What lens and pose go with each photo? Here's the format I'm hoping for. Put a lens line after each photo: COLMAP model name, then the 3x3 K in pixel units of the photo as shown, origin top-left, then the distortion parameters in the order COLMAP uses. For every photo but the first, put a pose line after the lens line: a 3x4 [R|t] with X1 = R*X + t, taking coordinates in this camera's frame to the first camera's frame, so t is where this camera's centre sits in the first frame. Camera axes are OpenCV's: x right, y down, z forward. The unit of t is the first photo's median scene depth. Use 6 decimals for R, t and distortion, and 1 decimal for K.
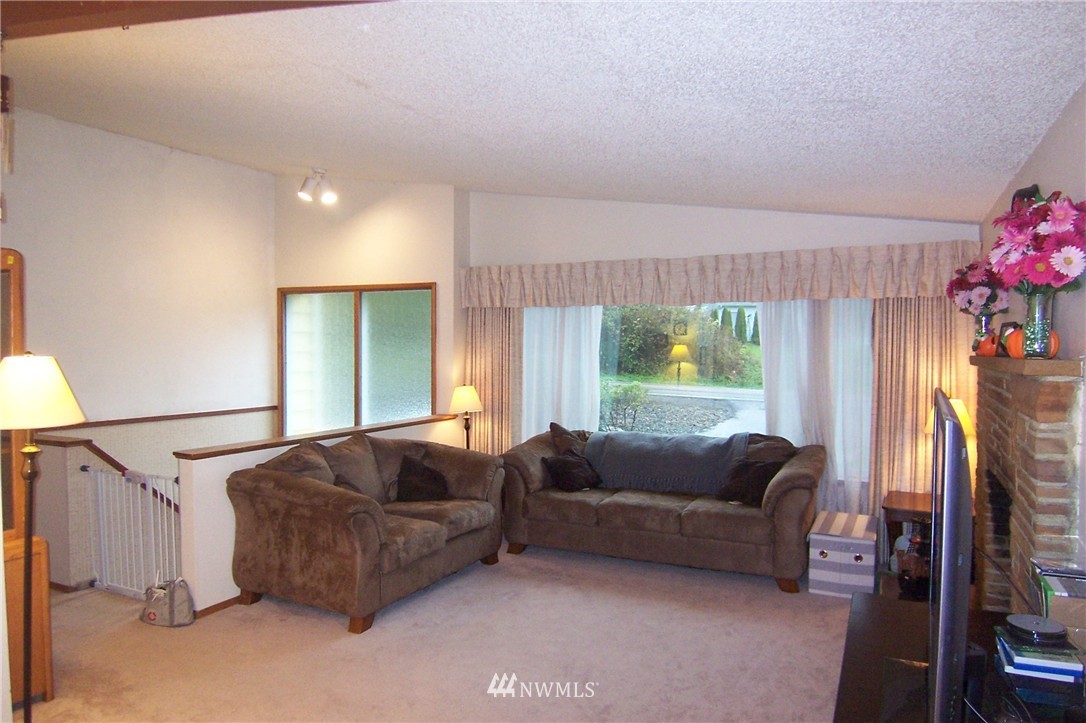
lens RADIAL K [[726.7, 0, 537.9], [0, 726.7, 356.7], [0, 0, 1]] dist [-0.029122, -0.022009]
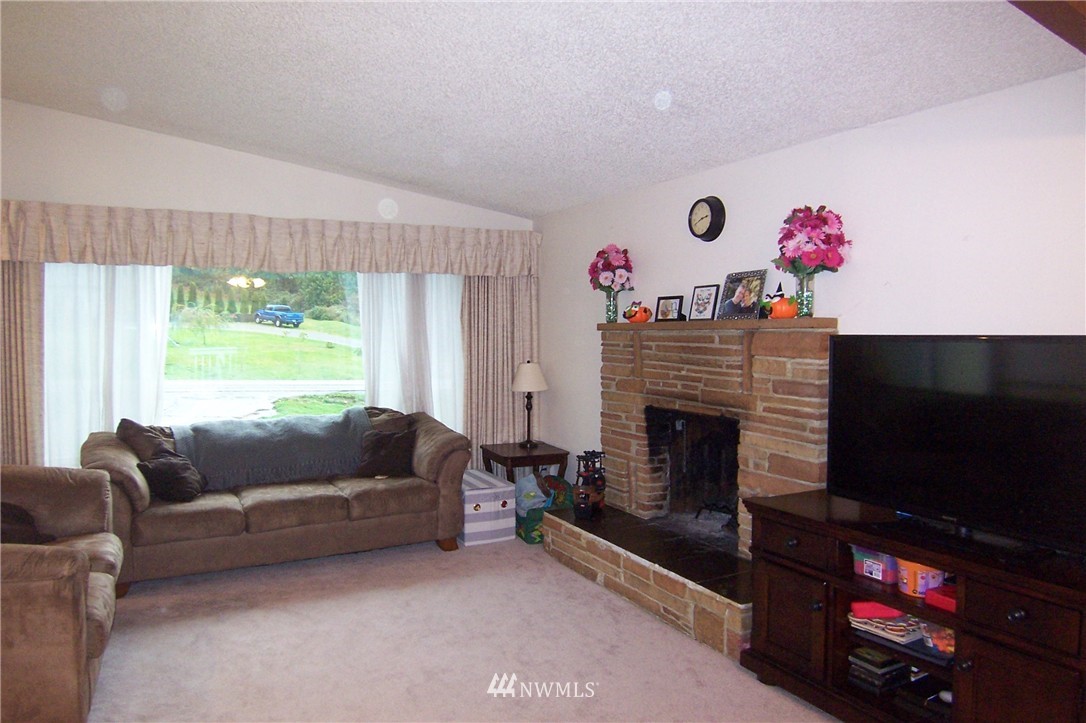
lens RADIAL K [[726.7, 0, 544.9], [0, 726.7, 364.0], [0, 0, 1]] dist [-0.029122, -0.022009]
pose [[0.586918, -0.039736, 0.808671, -0.363158], [0.015727, 0.999166, 0.037682, 0.015103], [-0.809494, -0.009399, 0.587053, 0.237266]]
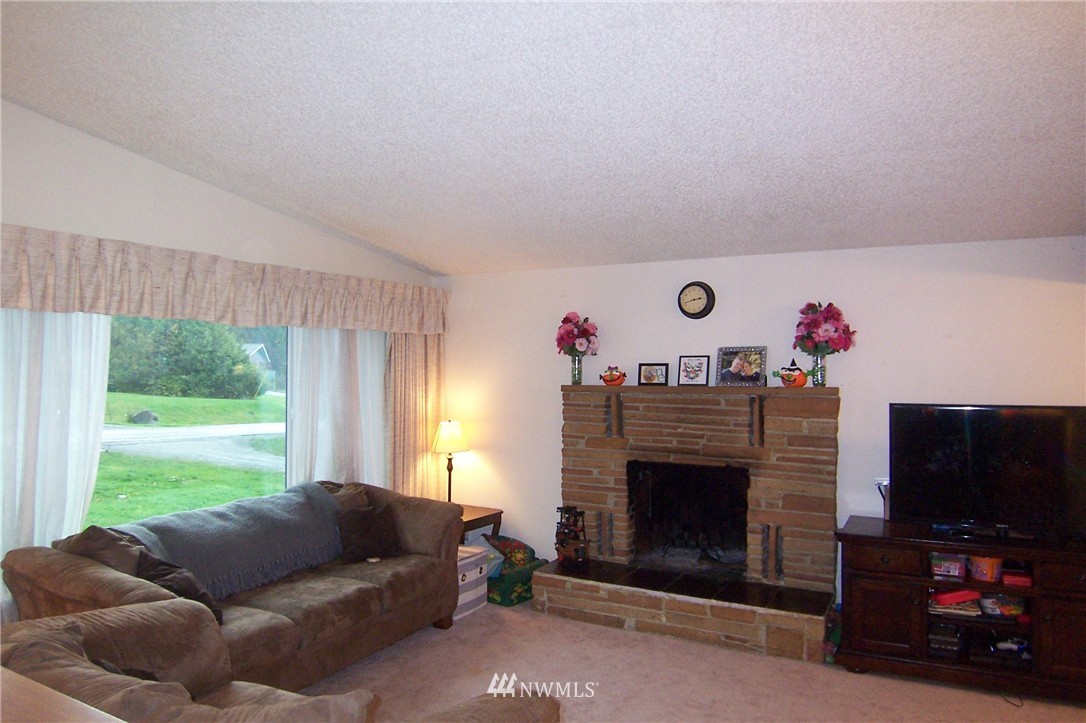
lens RADIAL K [[726.7, 0, 546.6], [0, 726.7, 358.8], [0, 0, 1]] dist [-0.029122, -0.022009]
pose [[0.044594, 0.010914, 0.998946, -0.562273], [0.013675, 0.999840, -0.011534, -0.026112], [-0.998912, 0.014175, 0.044437, 0.713370]]
